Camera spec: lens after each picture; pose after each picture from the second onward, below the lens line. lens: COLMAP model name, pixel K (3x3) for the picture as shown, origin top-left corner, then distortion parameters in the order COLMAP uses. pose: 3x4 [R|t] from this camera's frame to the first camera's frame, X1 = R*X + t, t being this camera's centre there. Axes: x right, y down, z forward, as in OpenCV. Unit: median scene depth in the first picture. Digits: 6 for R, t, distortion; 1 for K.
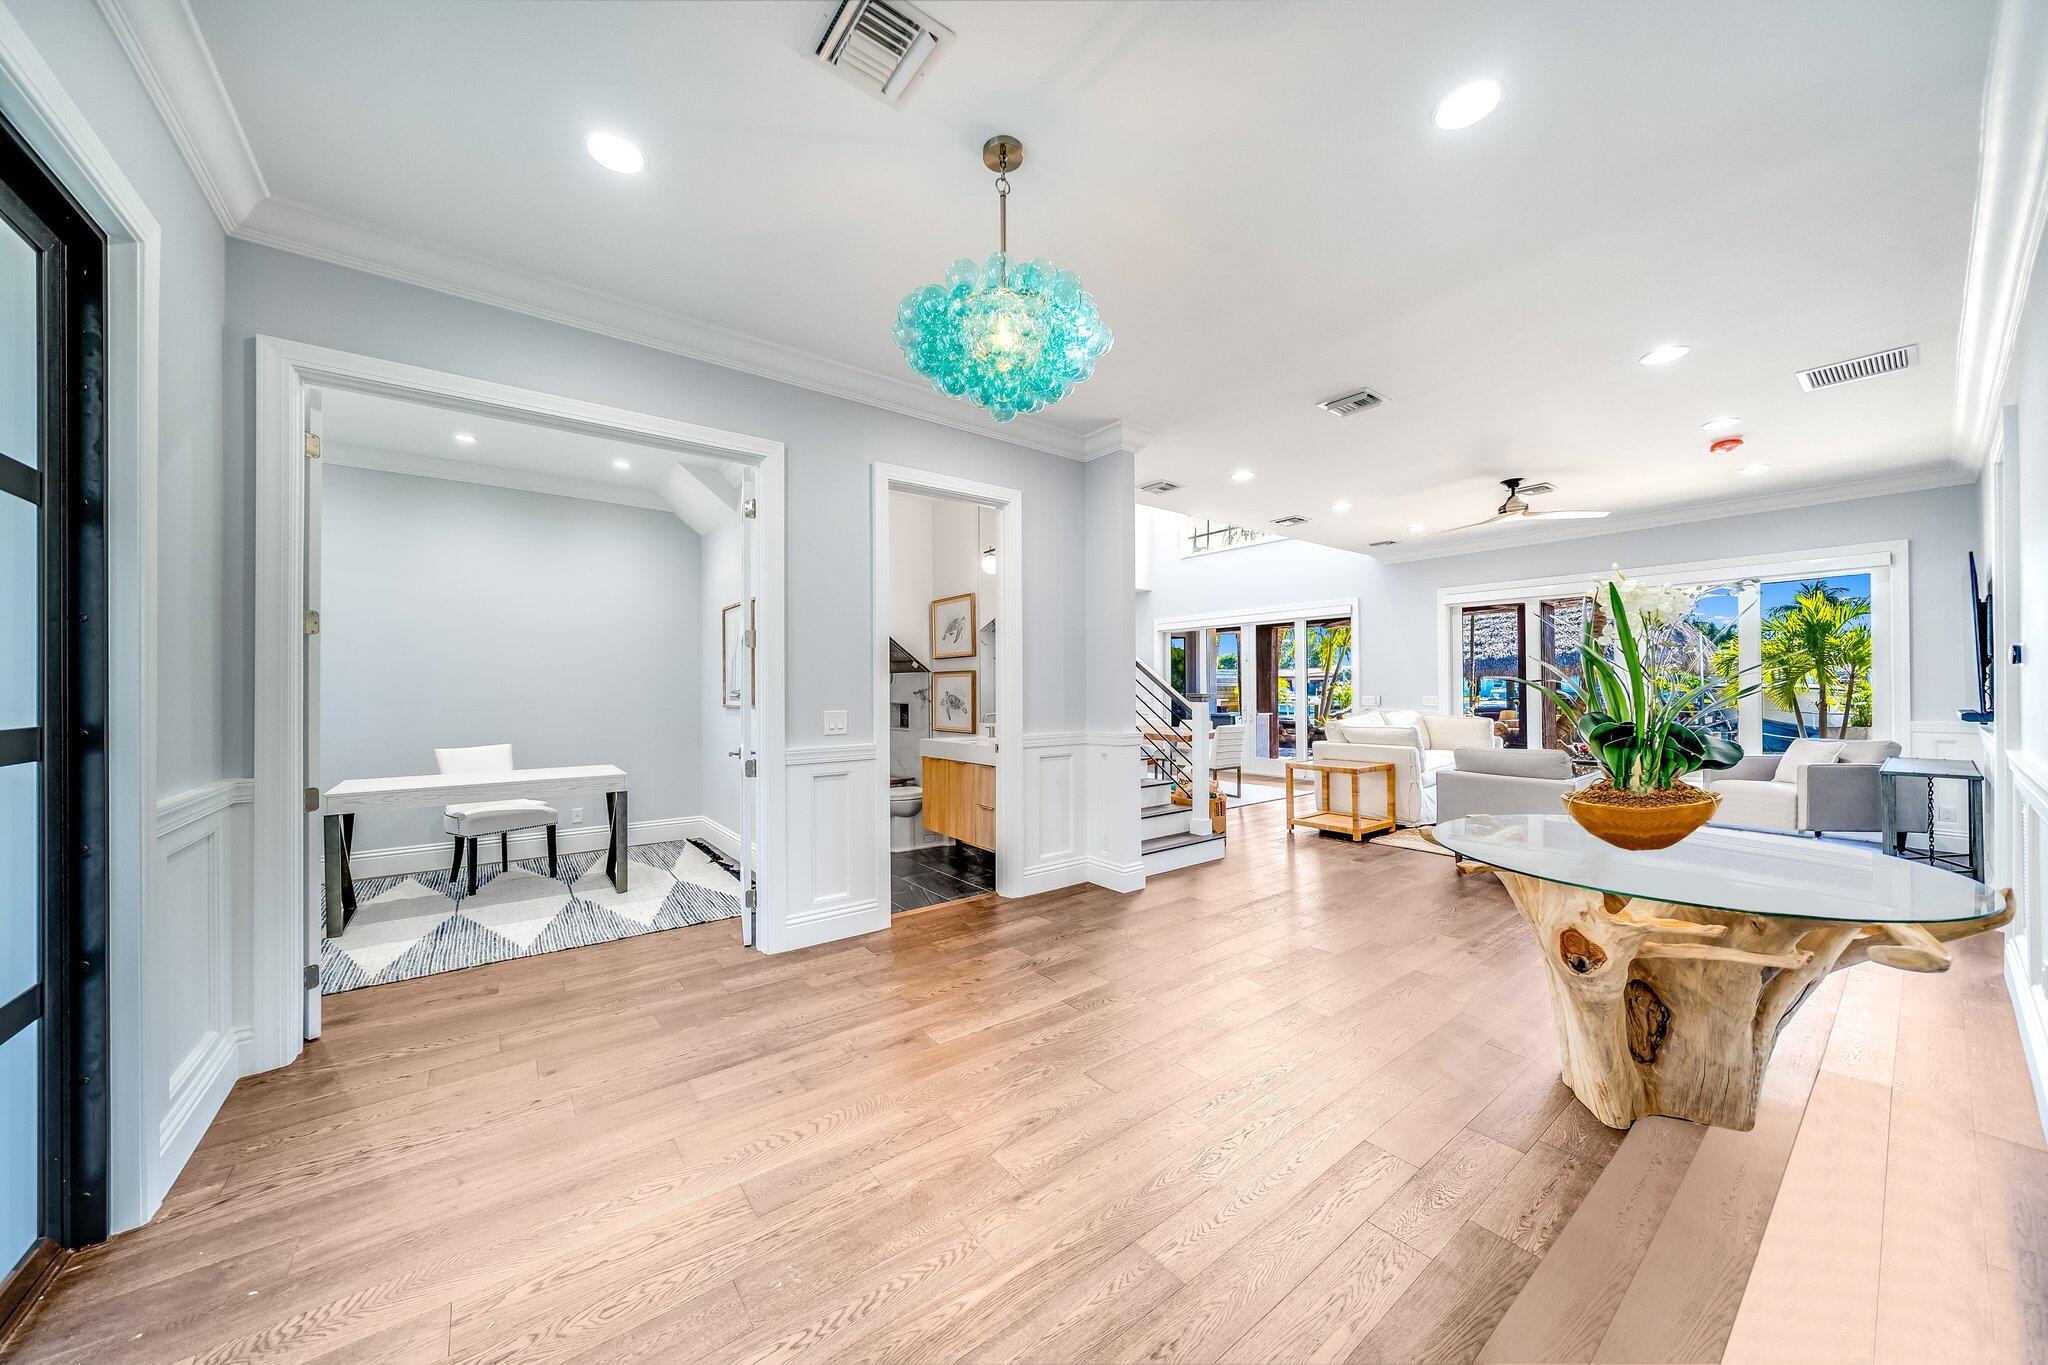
lens RADIAL K [[694.0, 0, 1004.0], [0, 694.0, 683.9], [0, 0, 1]] dist [-0.001456, 0.000055]
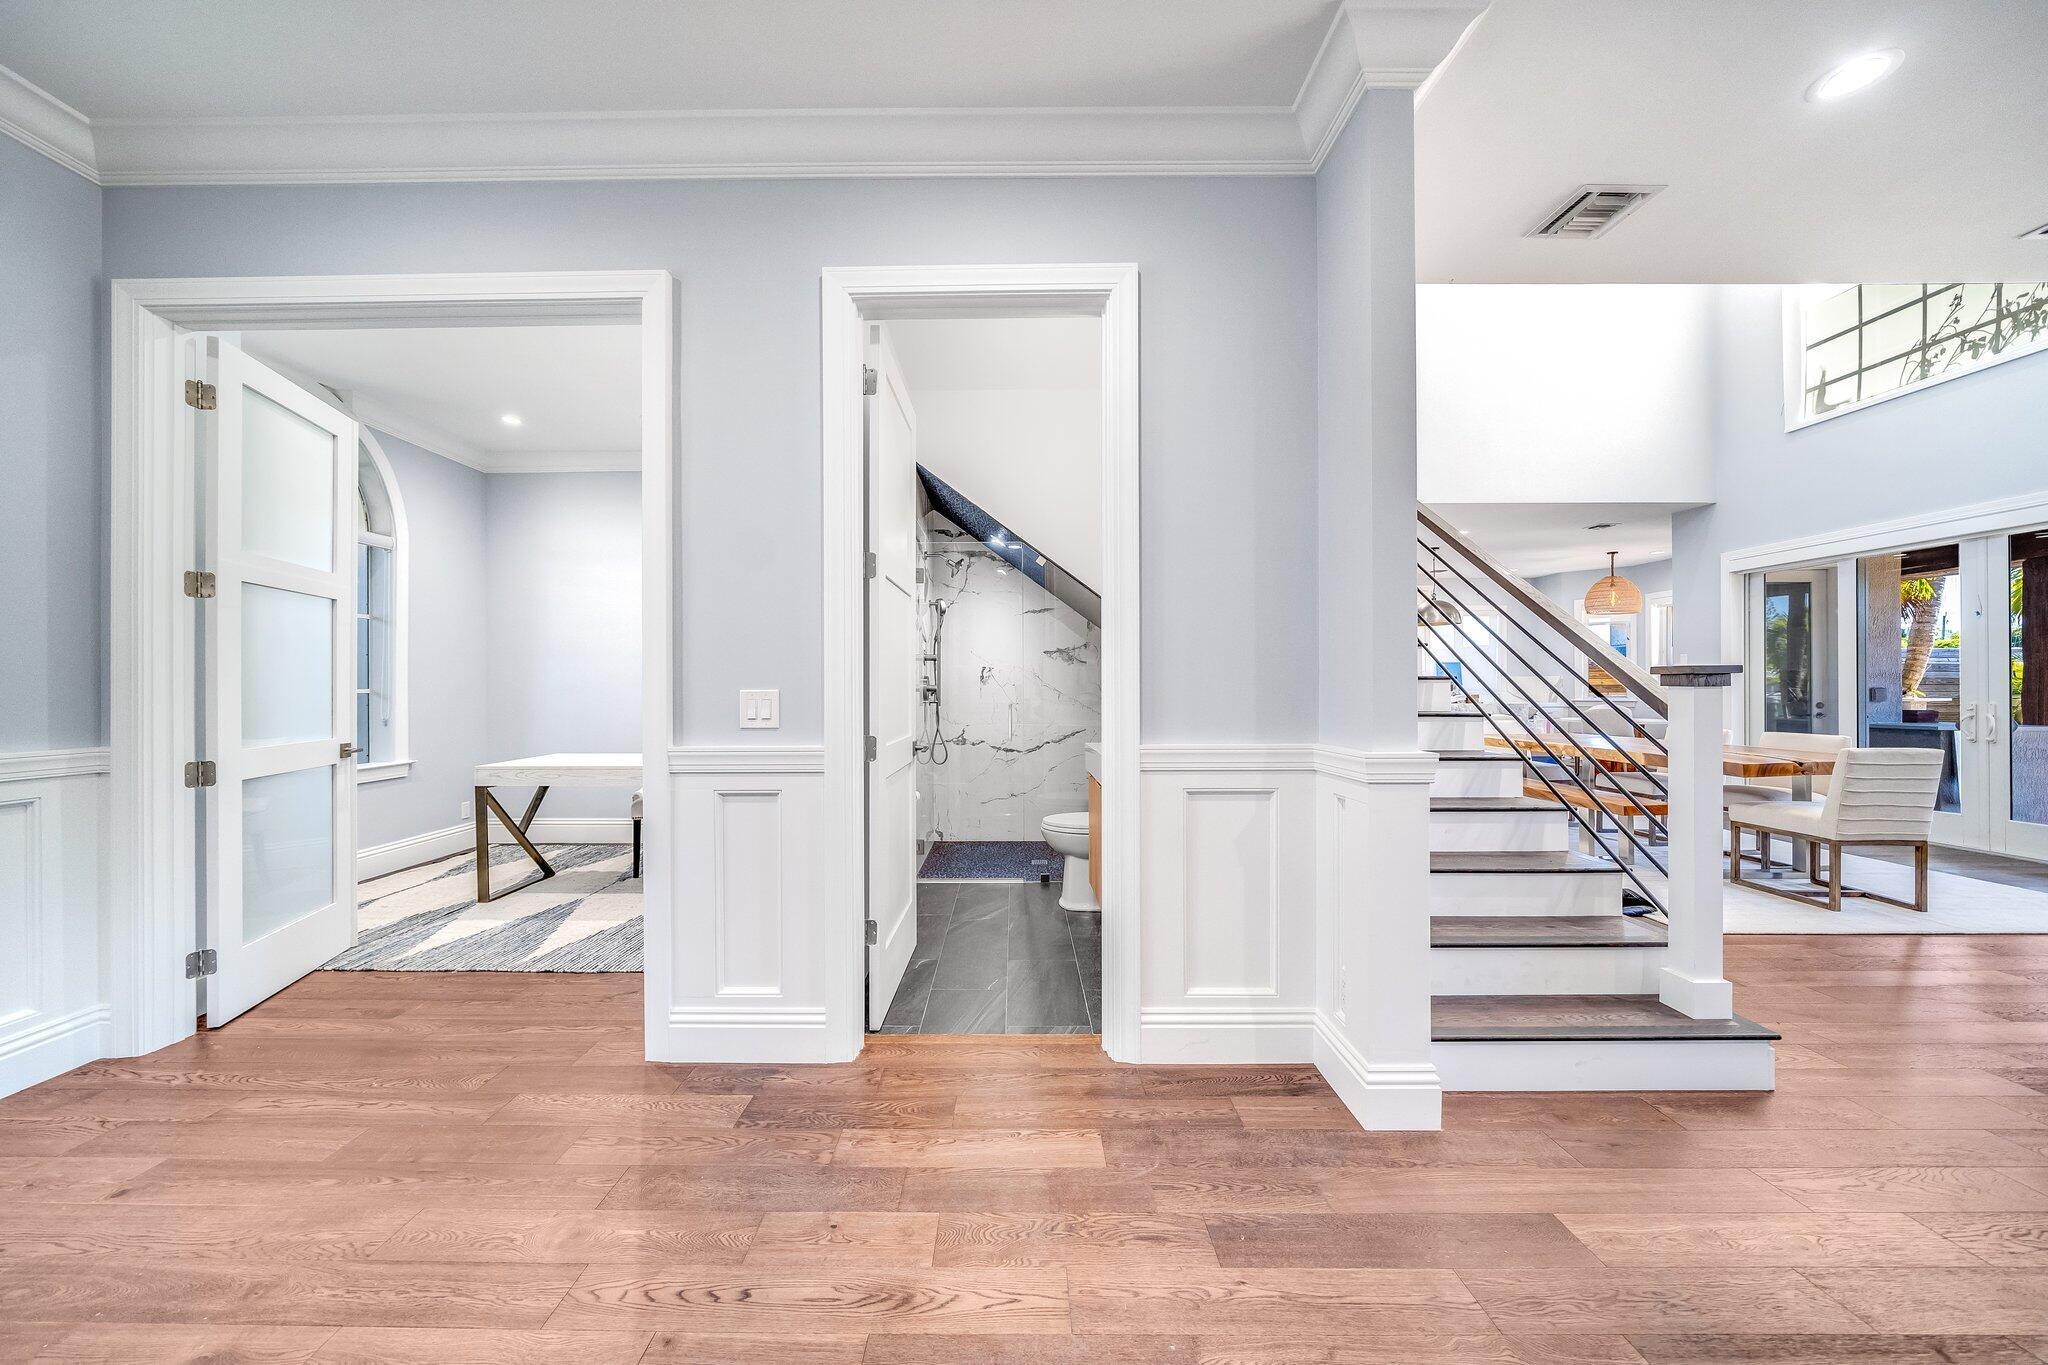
lens RADIAL K [[694.0, 0, 1014.1], [0, 694.0, 687.4], [0, 0, 1]] dist [-0.001456, 0.000055]
pose [[0.798558, 0.002912, -0.601911, 0.258766], [0.001710, 0.999973, 0.007107, 0.027327], [0.601916, -0.006704, 0.798531, 0.539272]]
